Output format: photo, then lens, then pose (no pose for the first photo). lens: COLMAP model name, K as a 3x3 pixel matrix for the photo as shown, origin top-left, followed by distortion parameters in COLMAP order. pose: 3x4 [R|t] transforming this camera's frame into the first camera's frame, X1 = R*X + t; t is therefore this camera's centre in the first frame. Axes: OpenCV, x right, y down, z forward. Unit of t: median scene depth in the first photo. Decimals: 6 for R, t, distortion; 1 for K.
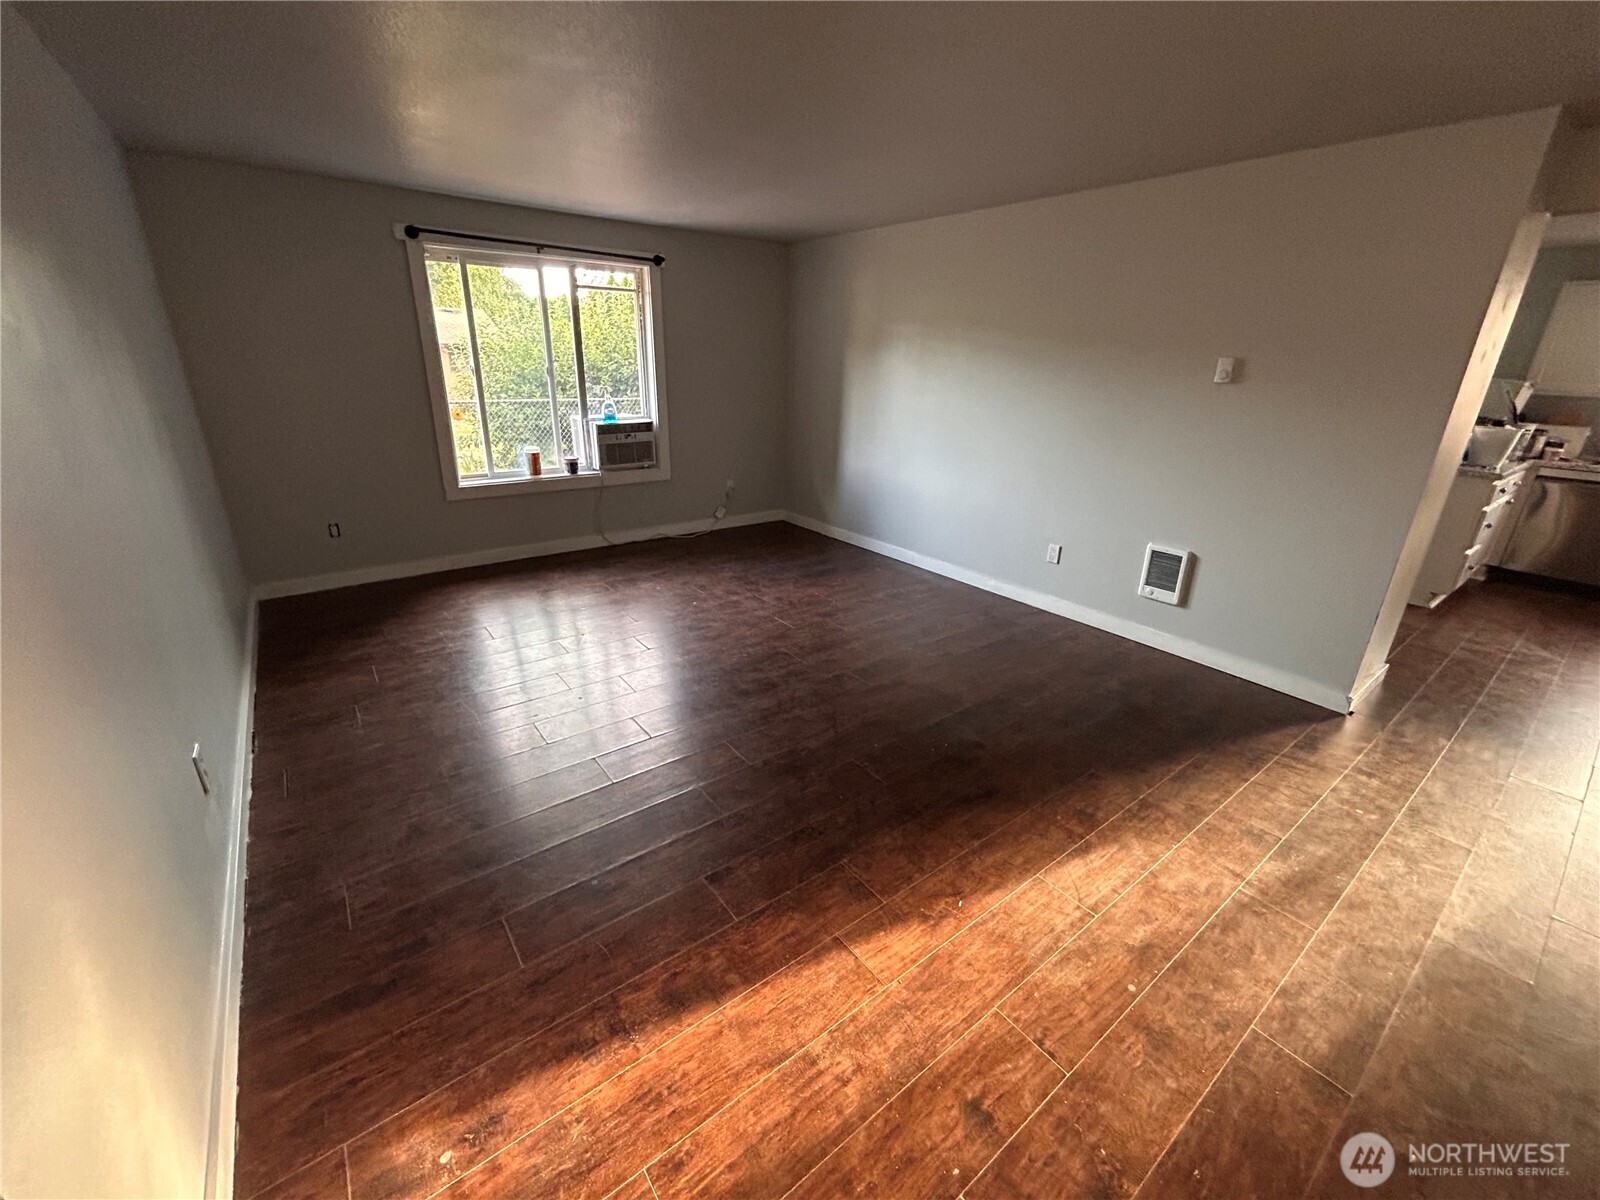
lens RADIAL K [[647.4, 0, 810.2], [0, 647.4, 602.1], [0, 0, 1]] dist [0.001923, 0.000750]
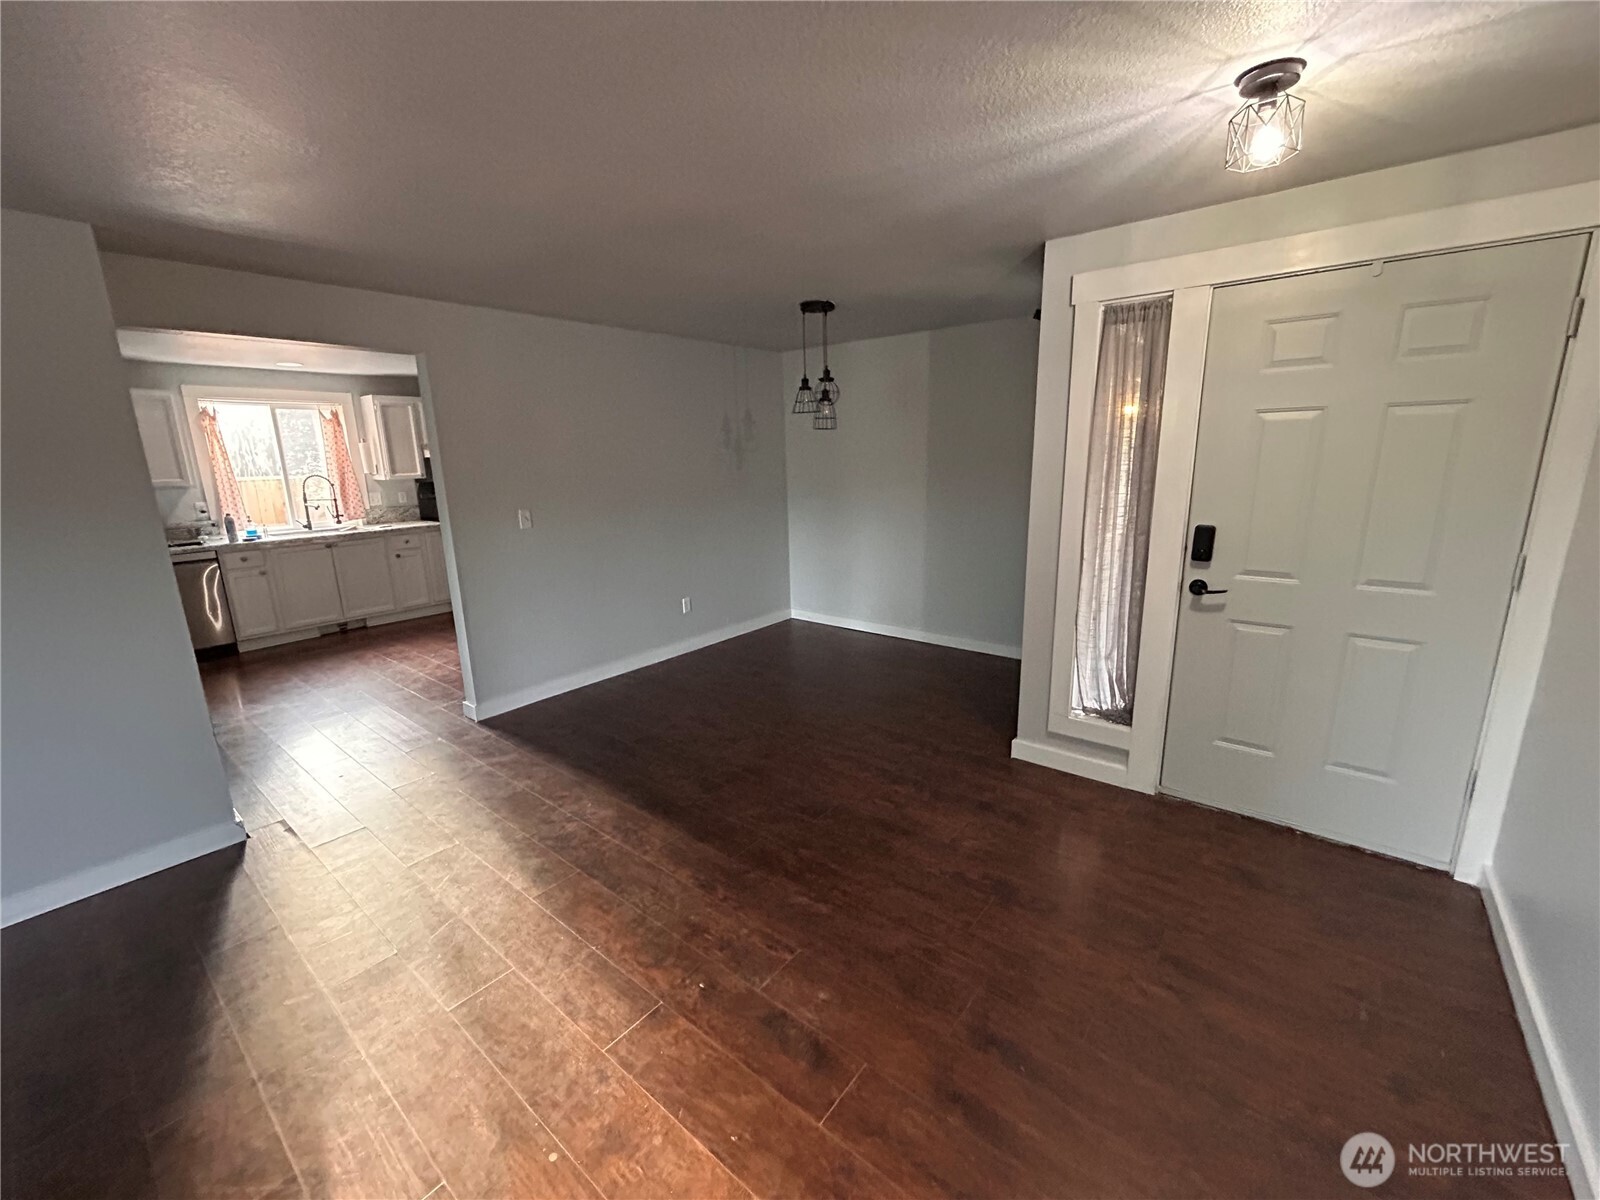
lens RADIAL K [[647.4, 0, 807.1], [0, 647.4, 600.5], [0, 0, 1]] dist [0.001923, 0.000750]
pose [[-0.232595, -0.236750, 0.943318, -0.231131], [0.364196, 0.878146, 0.310193, -0.210773], [-0.901810, 0.415702, -0.118029, 0.485082]]
